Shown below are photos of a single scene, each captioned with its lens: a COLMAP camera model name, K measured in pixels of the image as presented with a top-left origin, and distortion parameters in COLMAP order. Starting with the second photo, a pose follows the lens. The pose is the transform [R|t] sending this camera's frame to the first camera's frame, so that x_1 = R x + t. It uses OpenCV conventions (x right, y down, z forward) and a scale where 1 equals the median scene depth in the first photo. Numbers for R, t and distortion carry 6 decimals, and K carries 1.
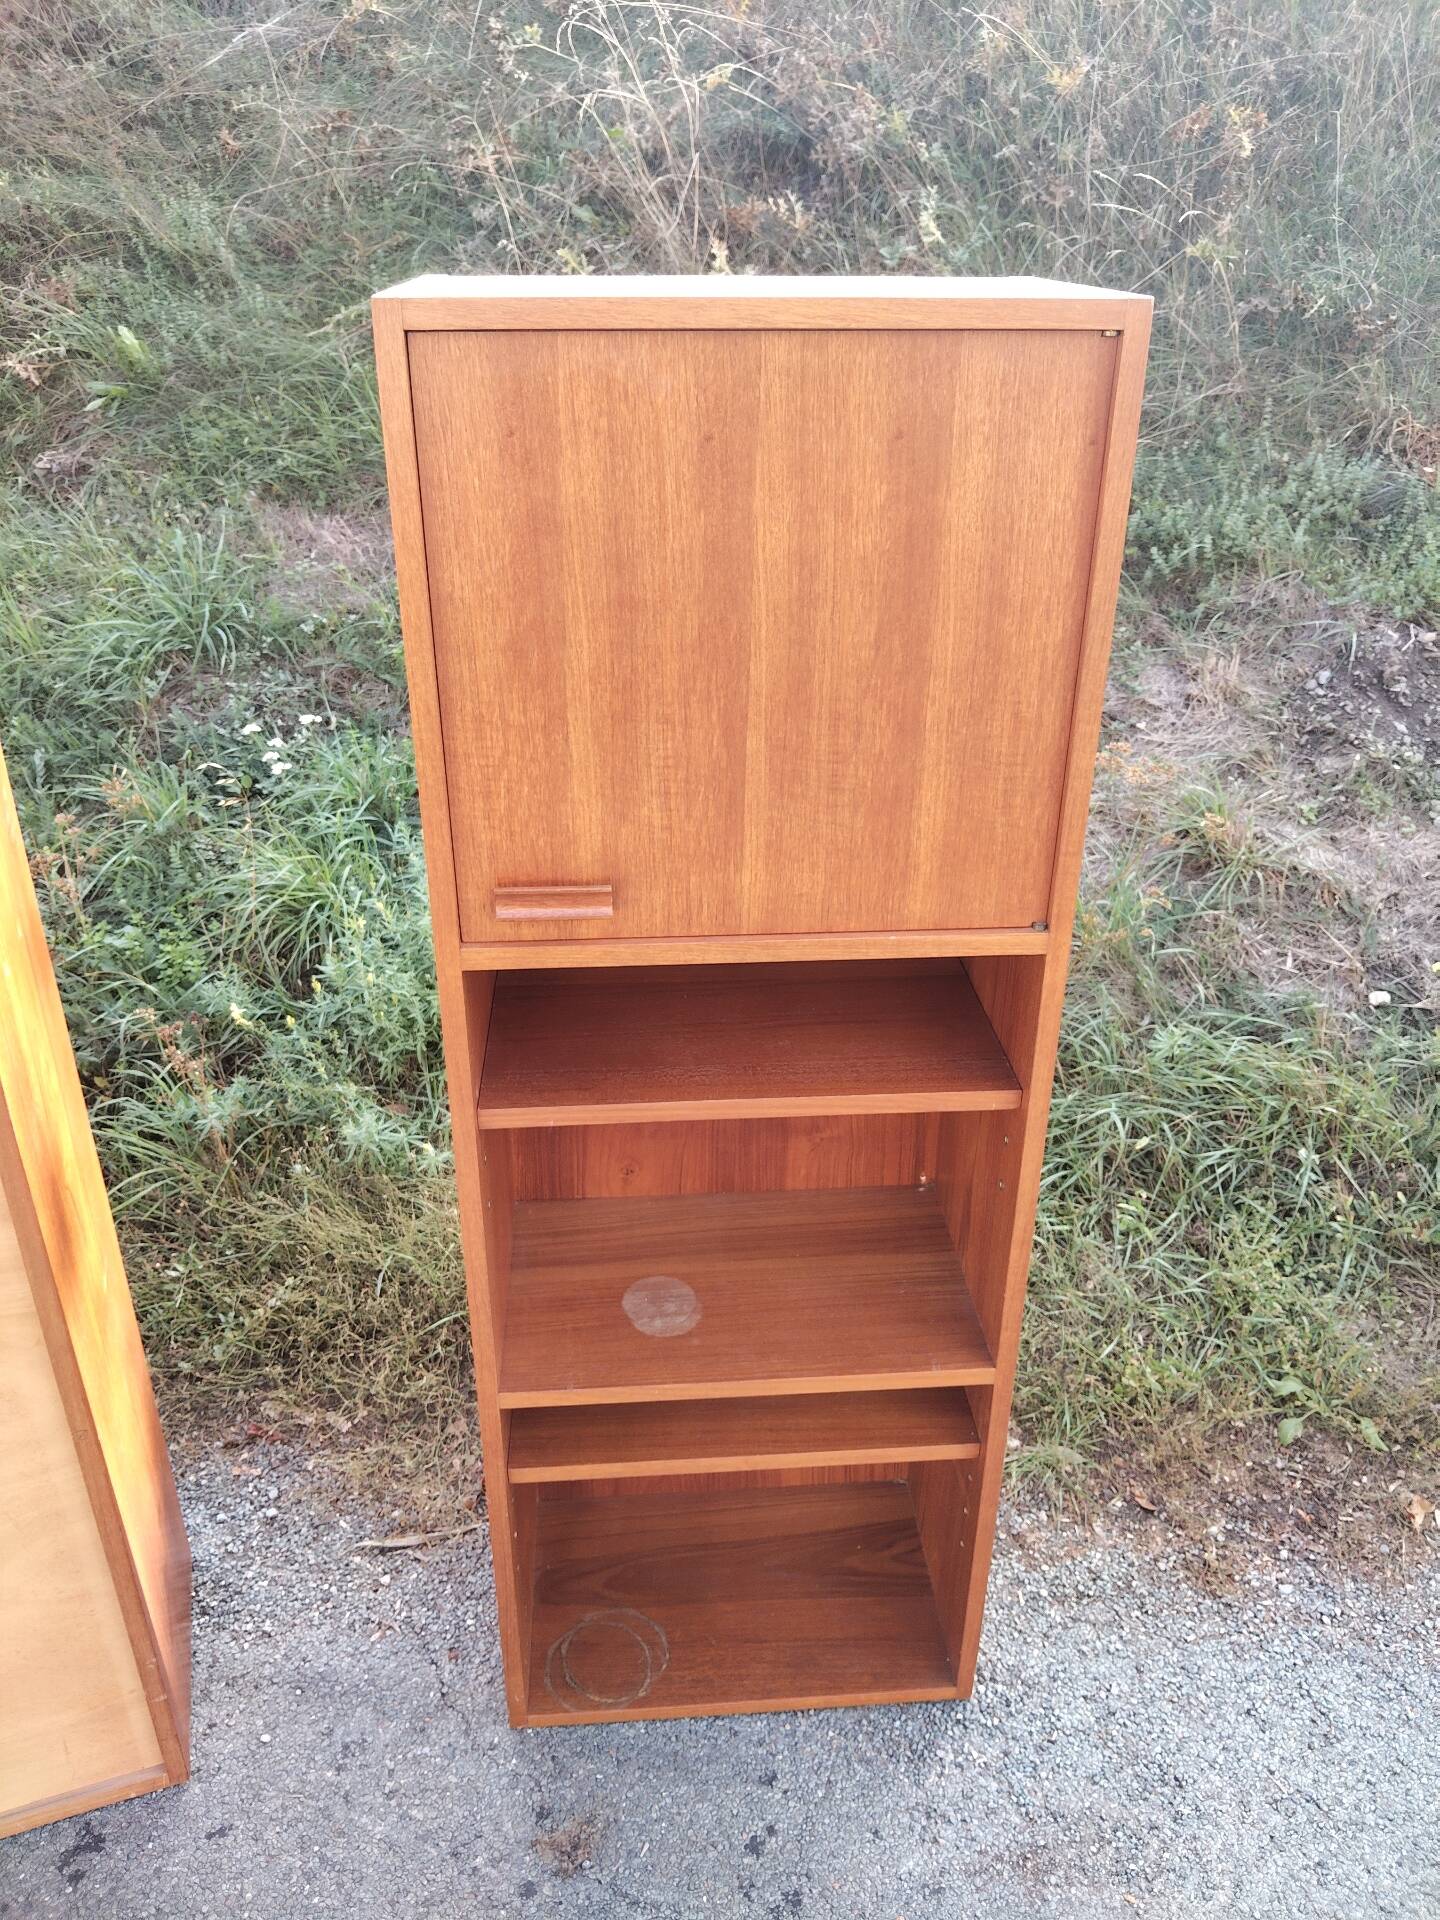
lens RADIAL K [[1438.1, 0, 729.2], [0, 1438.1, 958.0], [0, 0, 1]] dist [-0.011793, -0.008630]
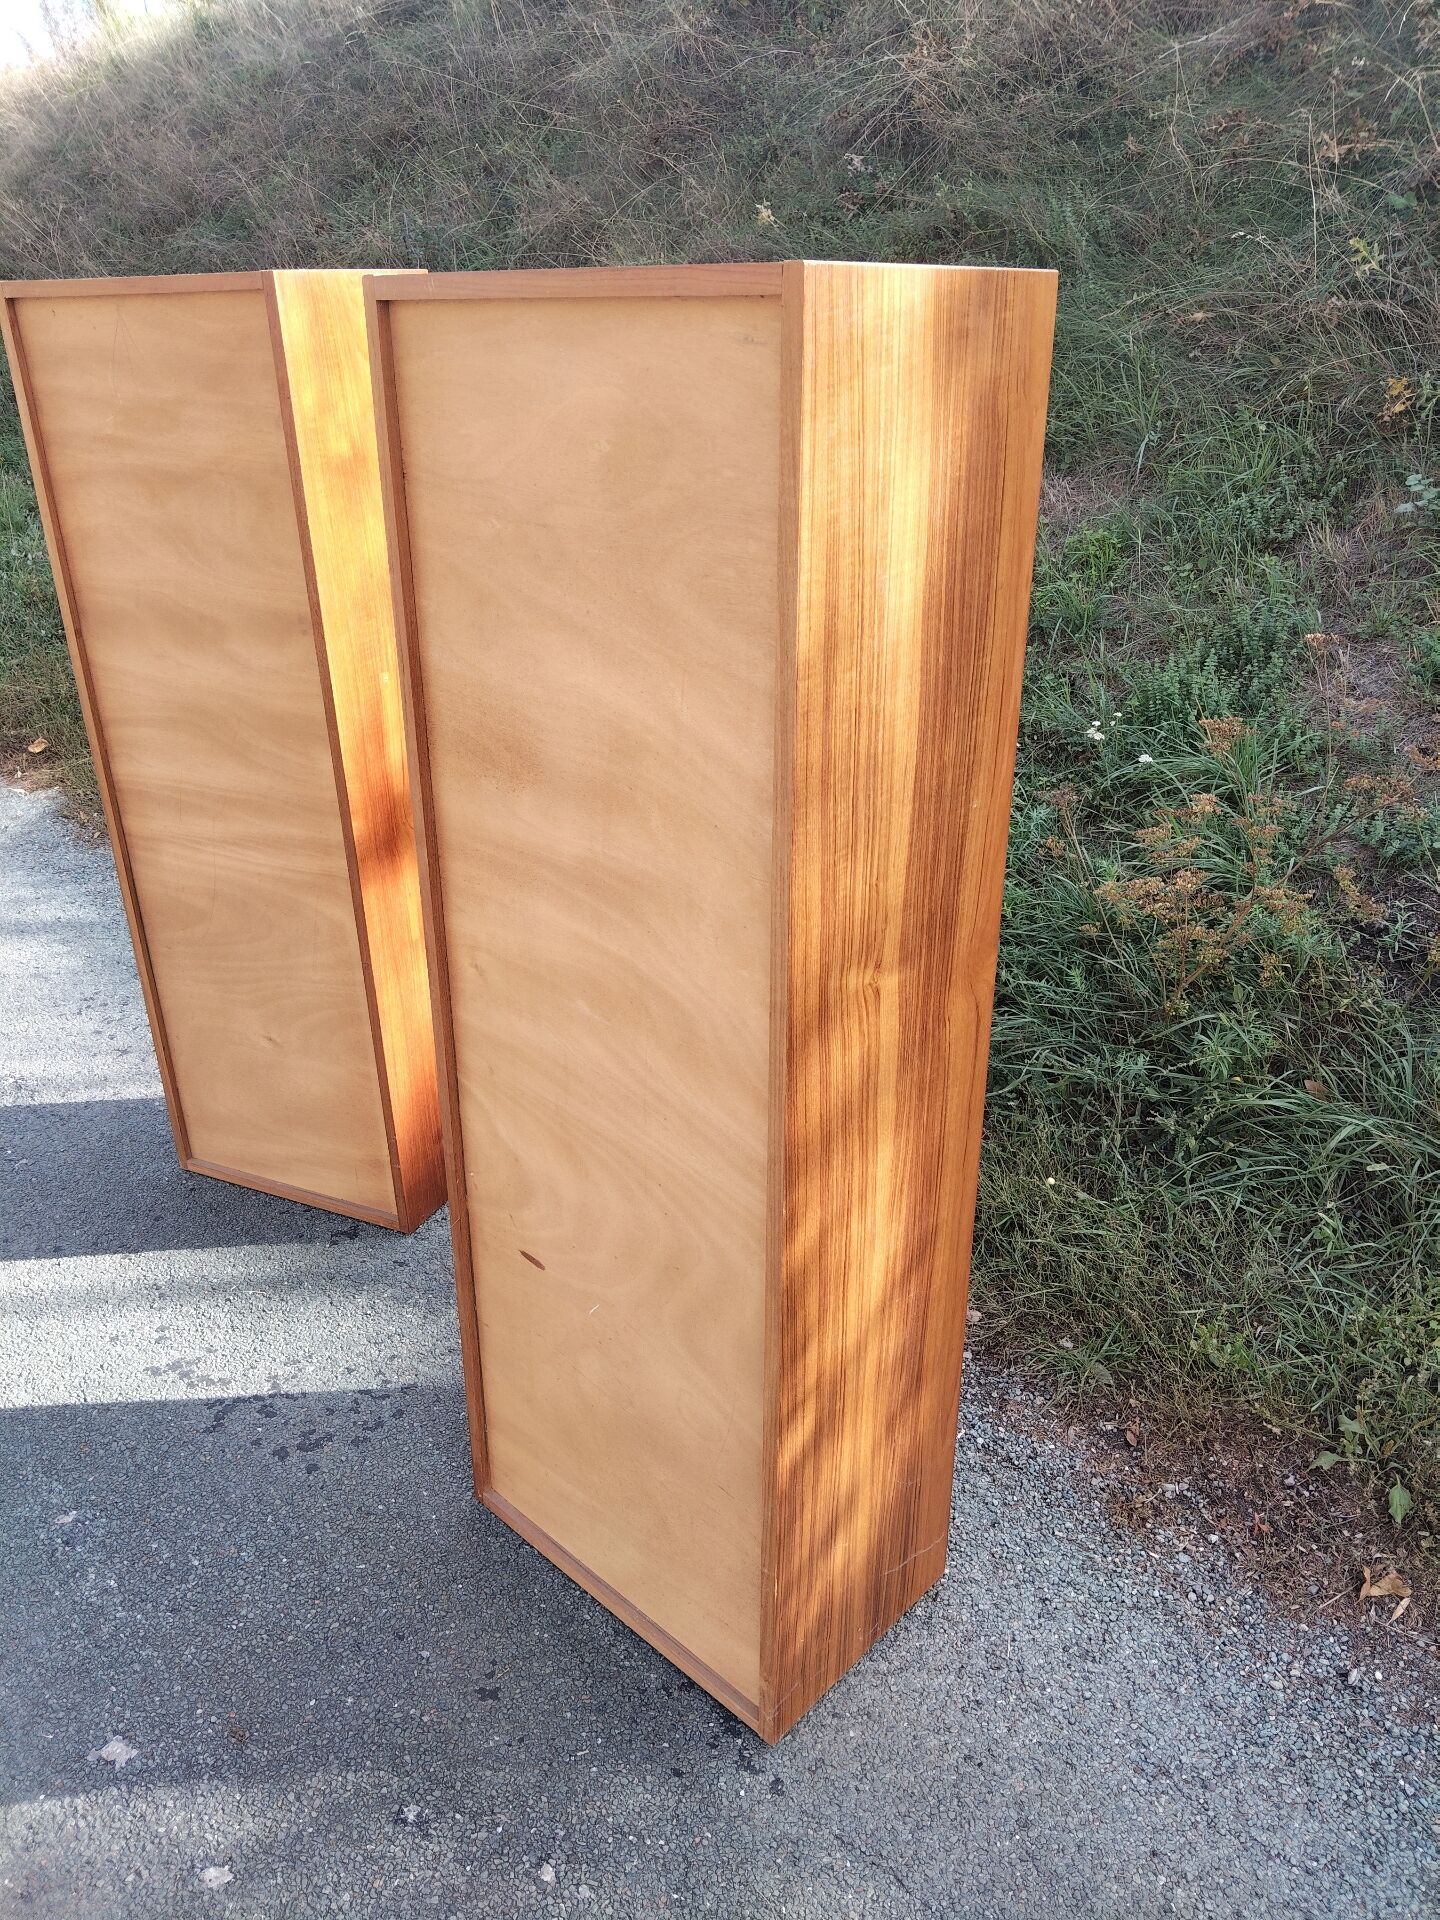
lens RADIAL K [[1438.1, 0, 740.0], [0, 1438.1, 945.3], [0, 0, 1]] dist [-0.011793, -0.008630]
pose [[0.732301, 0.278653, -0.621360, 0.680442], [-0.279898, 0.954974, 0.098392, 0.015480], [0.620800, 0.101865, 0.777323, -0.027121]]
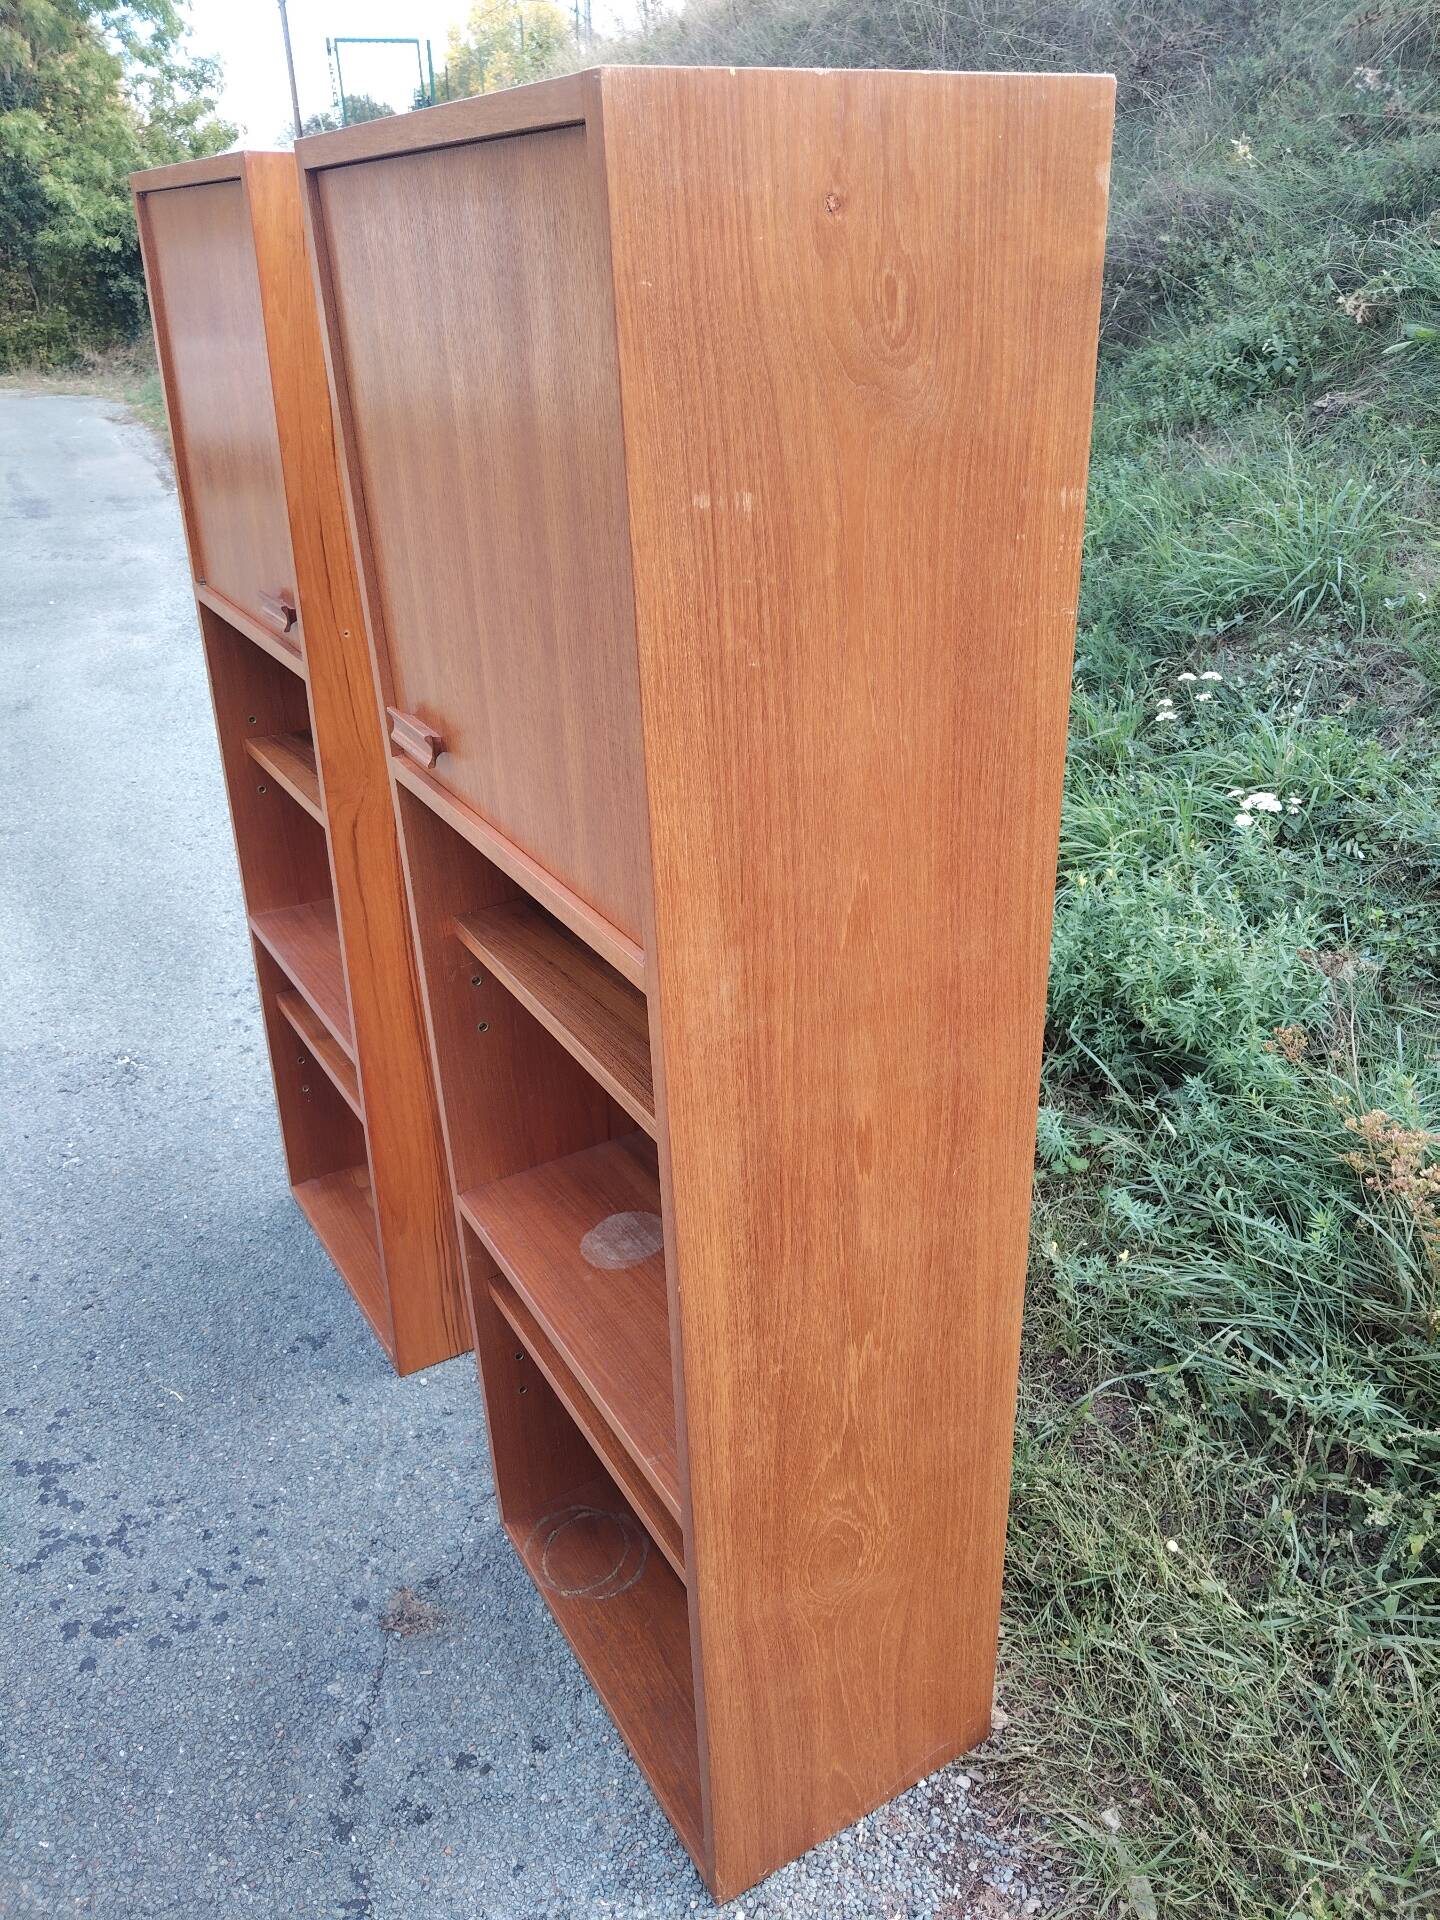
lens RADIAL K [[1438.1, 0, 744.9], [0, 1438.1, 963.4], [0, 0, 1]] dist [-0.011793, -0.008630]
pose [[0.440331, 0.393110, -0.807201, 0.582312], [-0.383613, 0.895232, 0.226719, -0.141864], [0.811757, 0.209821, 0.545000, 0.432978]]
